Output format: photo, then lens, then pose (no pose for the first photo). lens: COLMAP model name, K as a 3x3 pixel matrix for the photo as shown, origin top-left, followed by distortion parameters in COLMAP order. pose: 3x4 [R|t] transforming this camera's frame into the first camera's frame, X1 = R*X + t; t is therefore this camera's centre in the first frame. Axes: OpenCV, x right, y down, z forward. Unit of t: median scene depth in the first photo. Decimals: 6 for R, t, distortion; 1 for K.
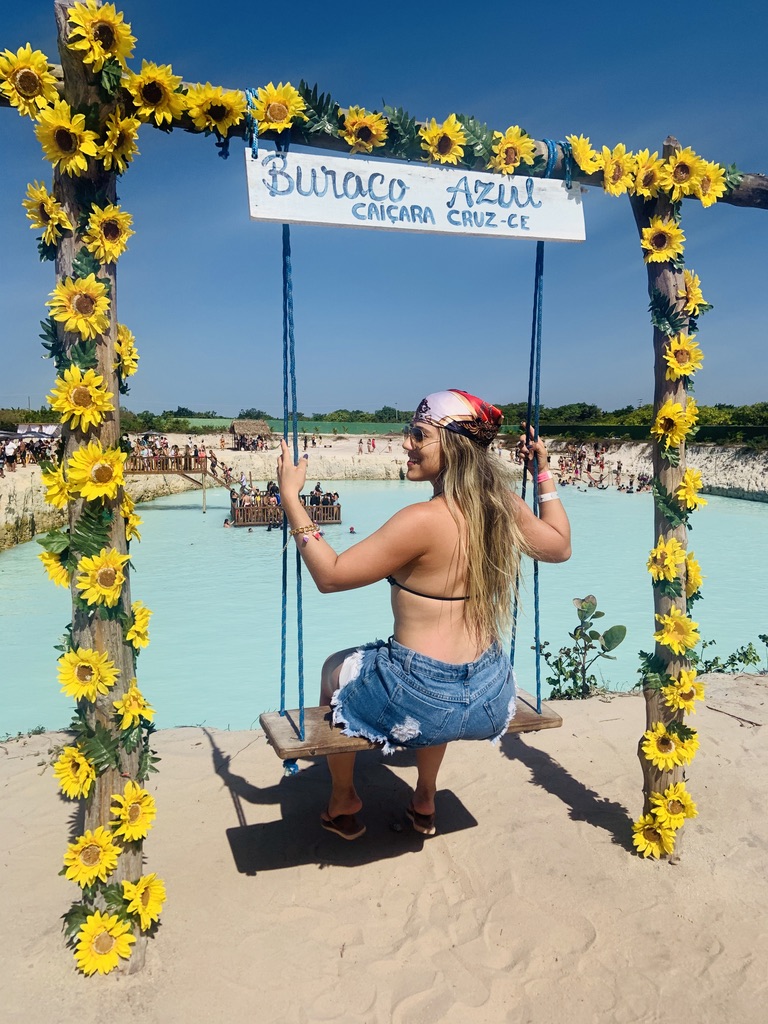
lens RADIAL K [[767.2, 0, 390.7], [0, 767.2, 498.7], [0, 0, 1]] dist [0.113538, -0.141890]
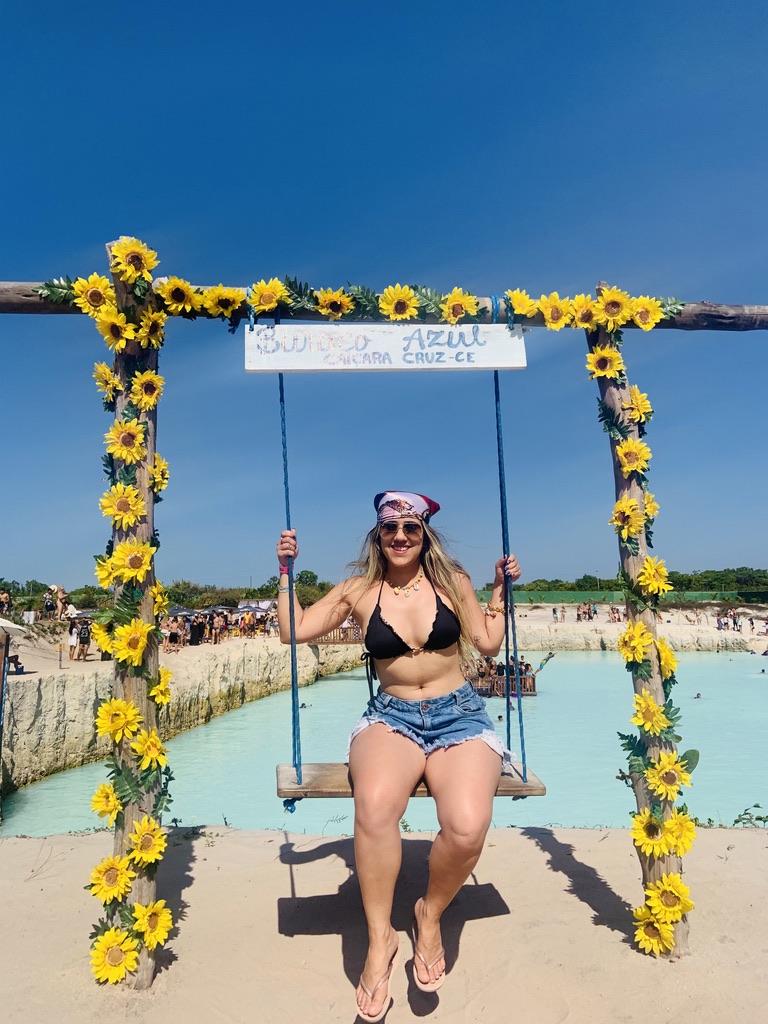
lens RADIAL K [[768.2, 0, 396.2], [0, 768.2, 508.6], [0, 0, 1]] dist [0.118300, -0.152800]
pose [[0.968710, -0.050668, -0.242967, 0.364240], [-0.000957, 0.978170, -0.207804, 0.144649], [0.248192, 0.201534, 0.947515, -0.159423]]
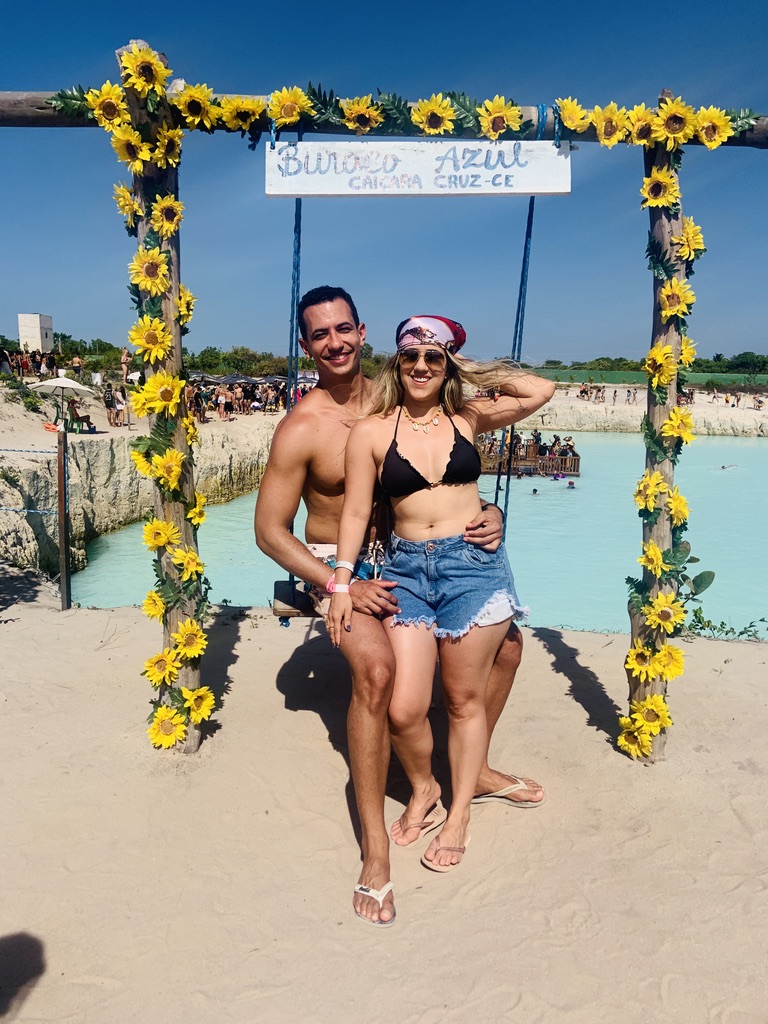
lens RADIAL K [[767.0, 0, 386.3], [0, 767.0, 503.6], [0, 0, 1]] dist [0.105379, -0.128264]
pose [[0.944377, 0.068532, -0.321645, 0.424882], [-0.045278, 0.995827, 0.079239, 0.032168], [0.325733, -0.060268, 0.943539, -0.172894]]
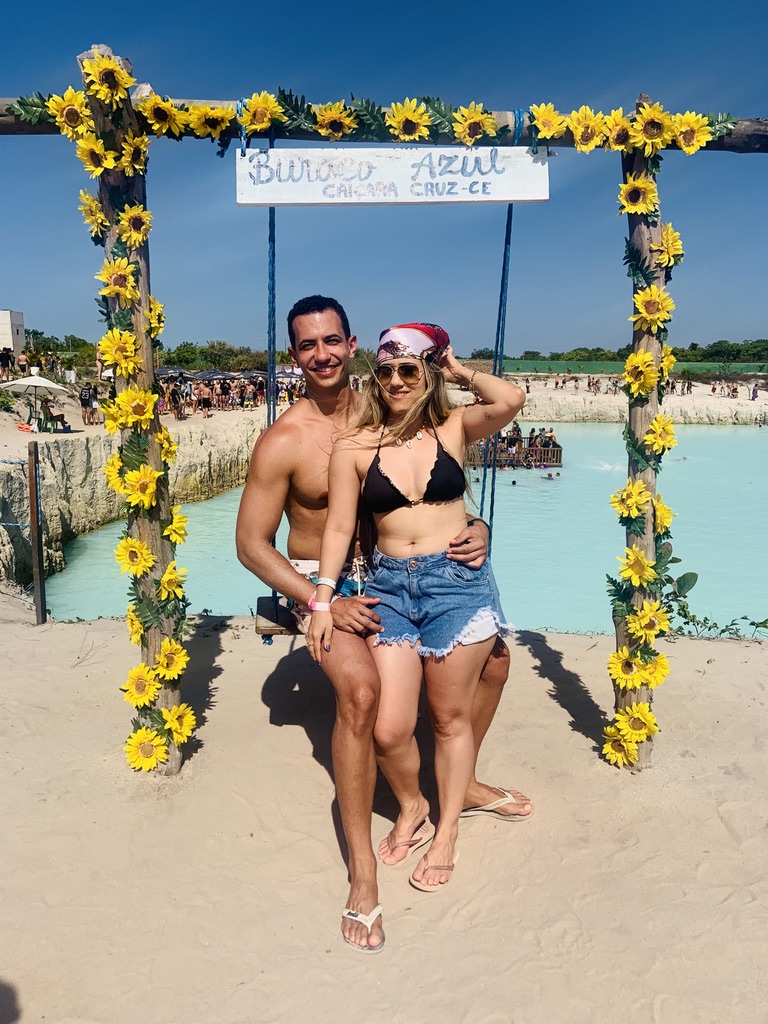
lens RADIAL K [[766.9, 0, 391.9], [0, 766.9, 505.5], [0, 0, 1]] dist [0.113745, -0.144271]
pose [[0.955026, 0.054231, -0.291521, 0.416536], [-0.029215, 0.995559, 0.089492, 0.000240], [0.295079, -0.076950, 0.952369, -0.149867]]
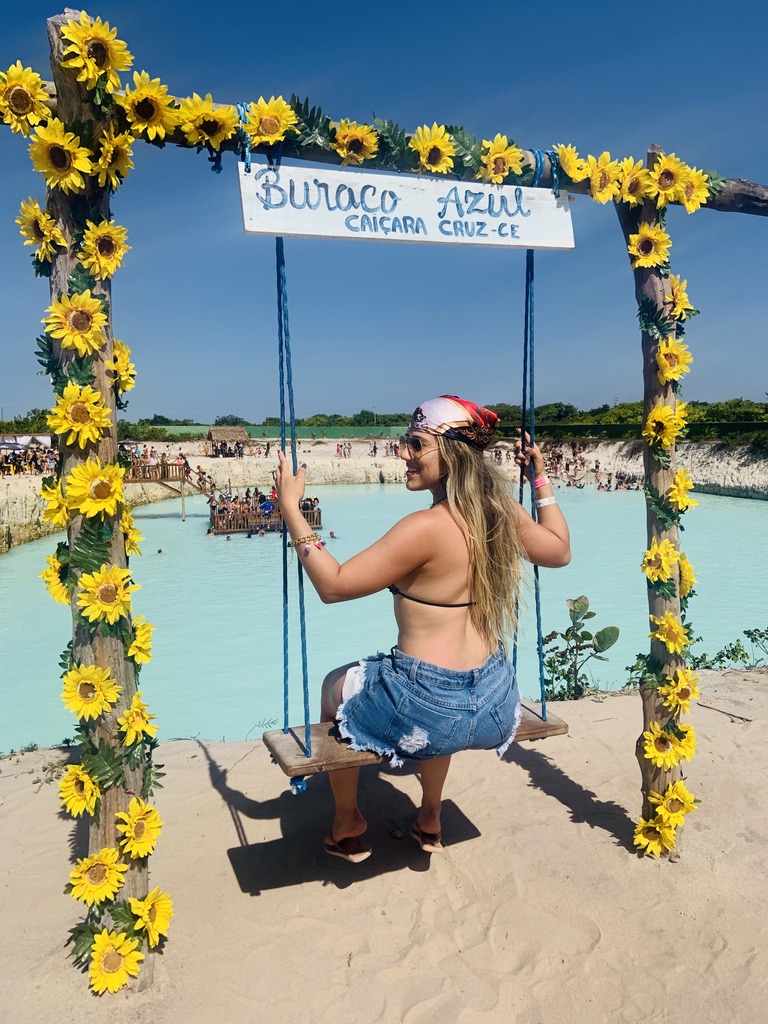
lens RADIAL K [[767.8, 0, 388.6], [0, 767.8, 498.2], [0, 0, 1]] dist [0.113878, -0.143961]
pose [[0.999461, -0.022829, 0.023577, -0.024583], [0.022945, 0.999726, -0.004657, -0.007592], [-0.023465, 0.005195, 0.999711, -0.005537]]
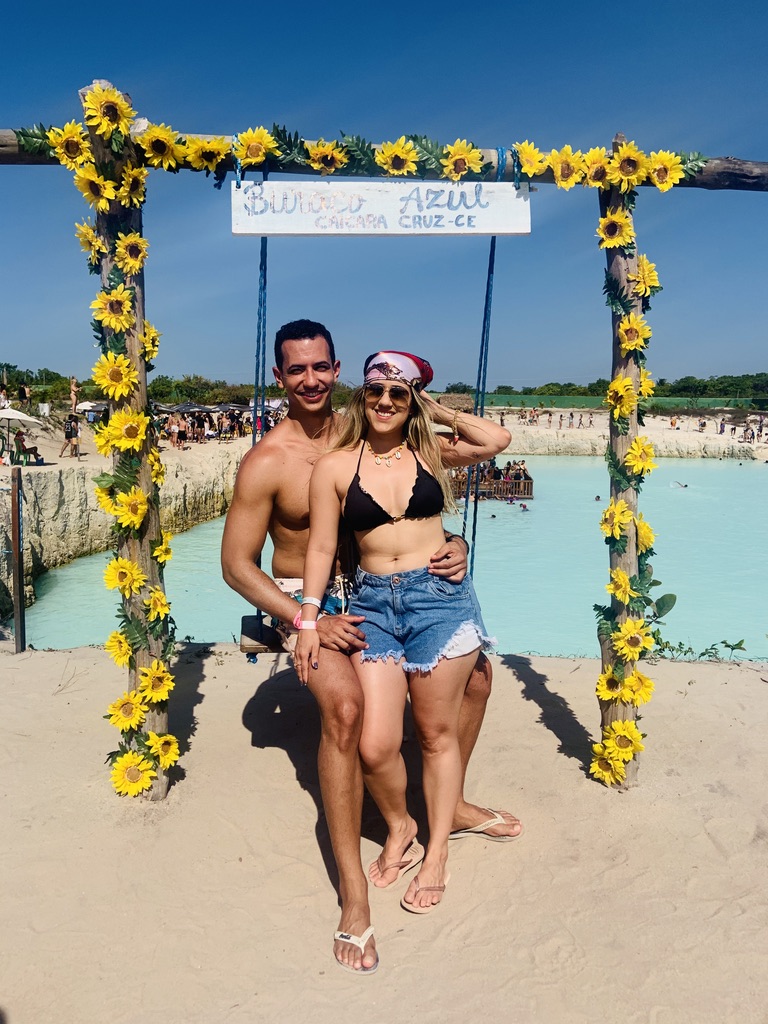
lens RADIAL K [[767.2, 0, 390.7], [0, 767.2, 498.7], [0, 0, 1]] dist [0.113538, -0.141890]
pose [[0.963594, 0.037272, -0.264758, 0.401906], [-0.028427, 0.998905, 0.037164, 0.020976], [0.265853, -0.028284, 0.963598, -0.180017]]
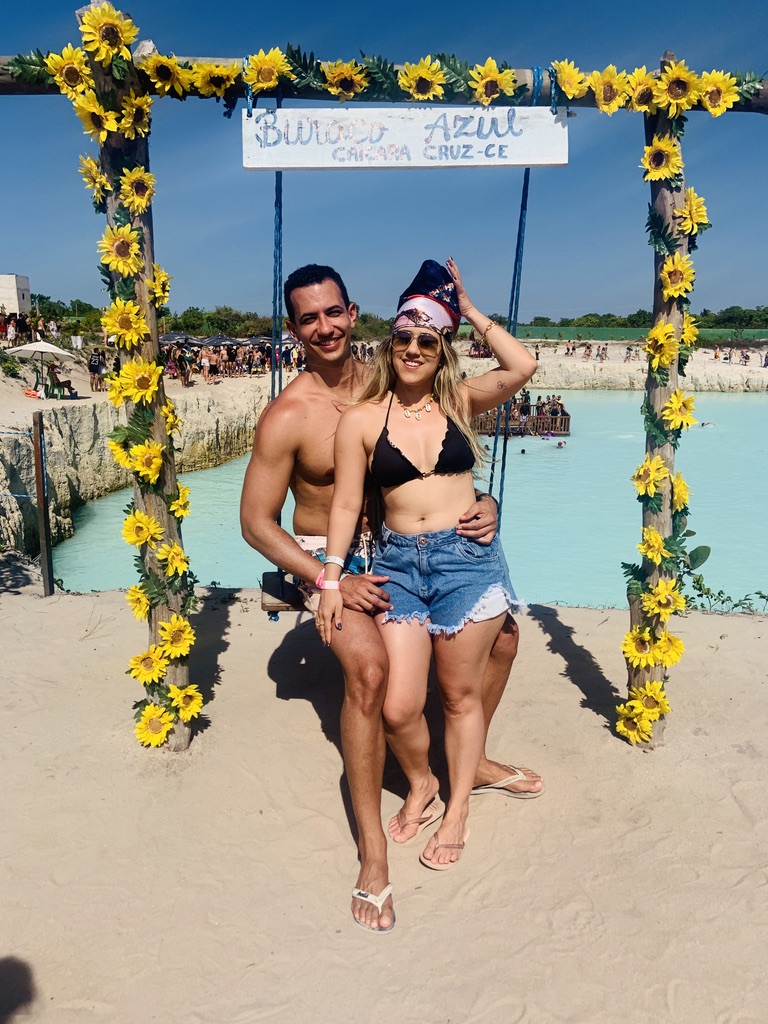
lens RADIAL K [[766.5, 0, 395.3], [0, 766.5, 502.2], [0, 0, 1]] dist [0.116717, -0.150141]
pose [[0.953218, 0.068415, -0.294441, 0.402232], [-0.031768, 0.991330, 0.127496, -0.010937], [0.300611, -0.112177, 0.947127, -0.123584]]
